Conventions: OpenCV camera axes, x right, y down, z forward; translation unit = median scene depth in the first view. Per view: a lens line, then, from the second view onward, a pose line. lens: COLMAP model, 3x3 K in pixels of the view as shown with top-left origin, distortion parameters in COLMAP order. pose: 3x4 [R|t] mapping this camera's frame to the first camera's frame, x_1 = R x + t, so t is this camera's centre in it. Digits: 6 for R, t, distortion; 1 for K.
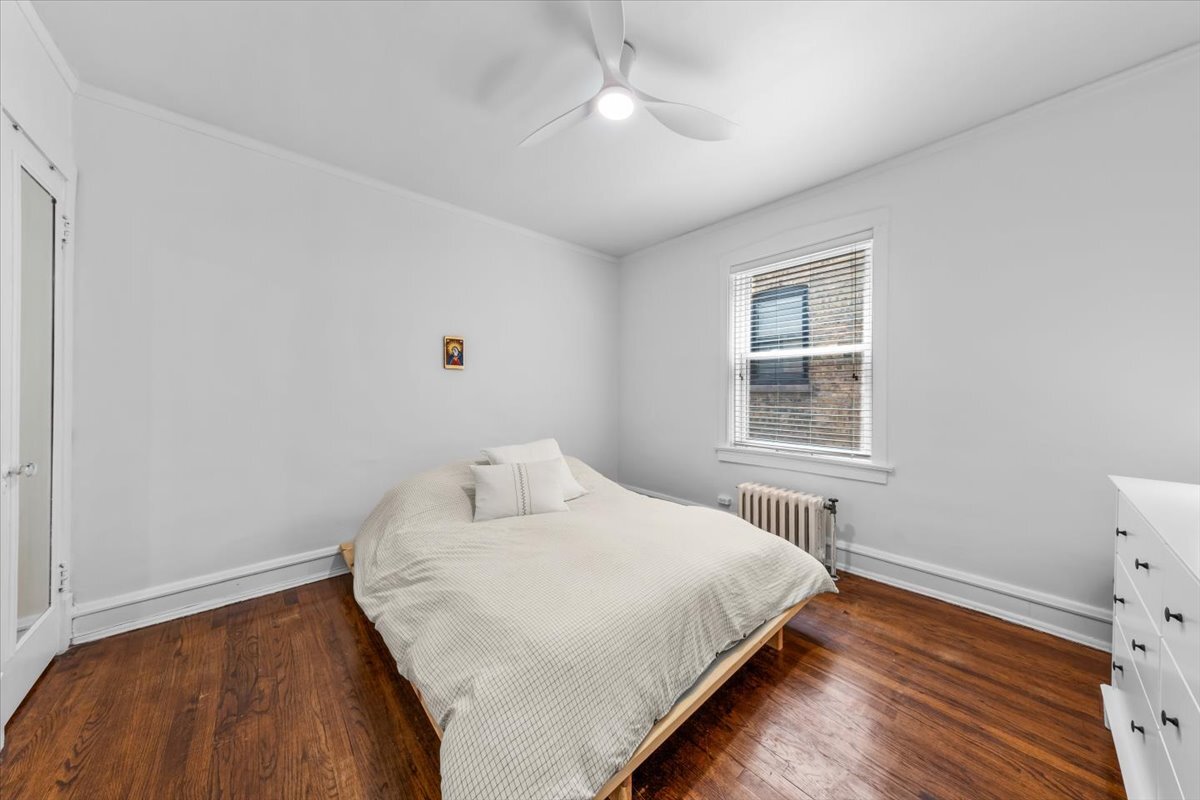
lens RADIAL K [[381.0, 0, 604.6], [0, 381.0, 390.3], [0, 0, 1]] dist [0.000145, -0.000010]
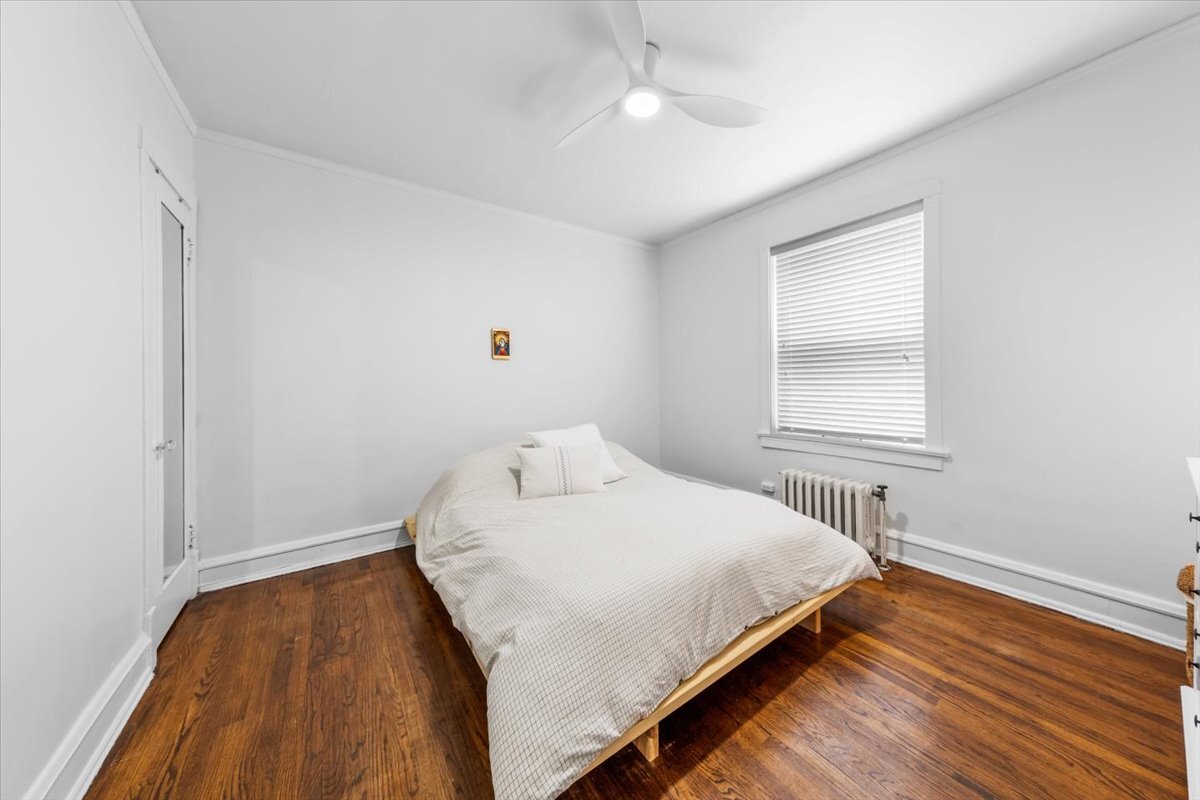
lens RADIAL K [[385.7, 0, 608.0], [0, 385.7, 380.2], [0, 0, 1]] dist [-0.000047, 0.000020]
pose [[0.992957, -0.015460, -0.117461, 0.052666], [0.015316, 0.999880, -0.002131, 0.018013], [0.117479, 0.000317, 0.993075, -0.072617]]
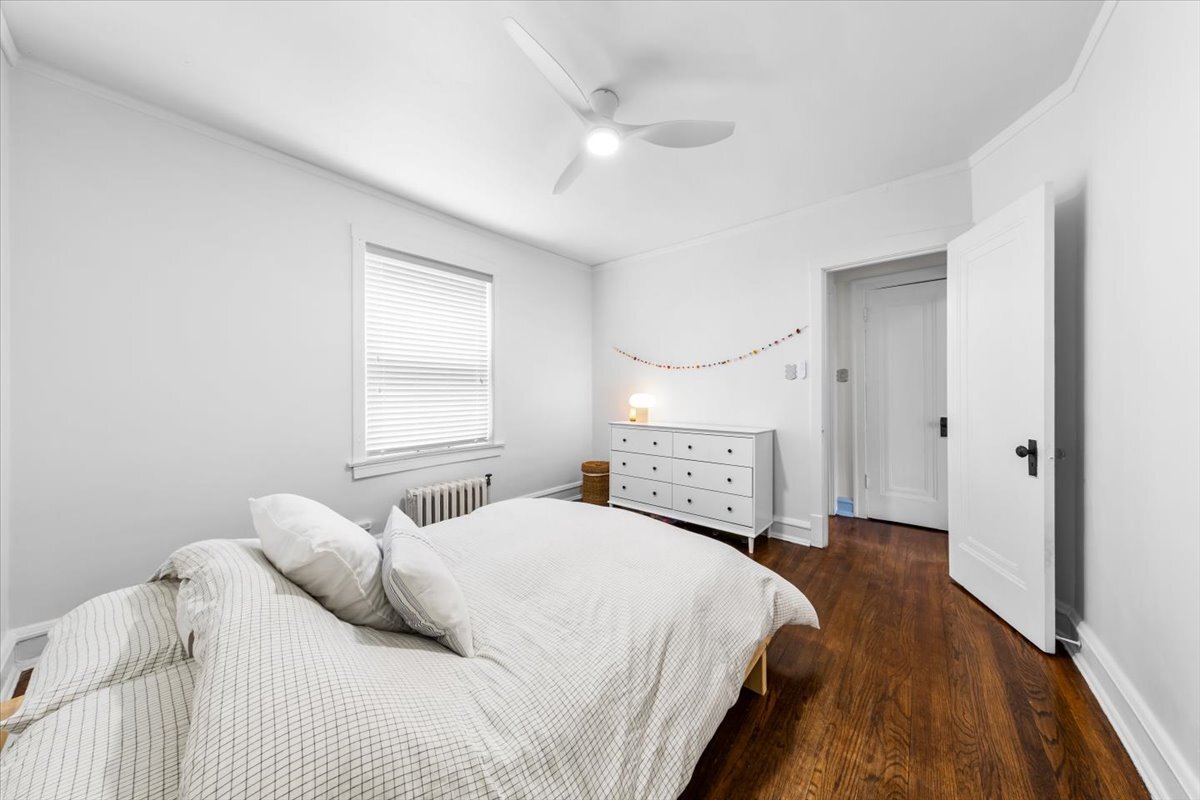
lens RADIAL K [[384.0, 0, 604.4], [0, 384.0, 398.5], [0, 0, 1]] dist [0.000325, 0.000048]
pose [[-0.131878, -0.014993, 0.991153, -1.214391], [0.001765, 0.999880, 0.015360, 0.005643], [-0.991264, 0.003775, -0.131836, 1.248587]]
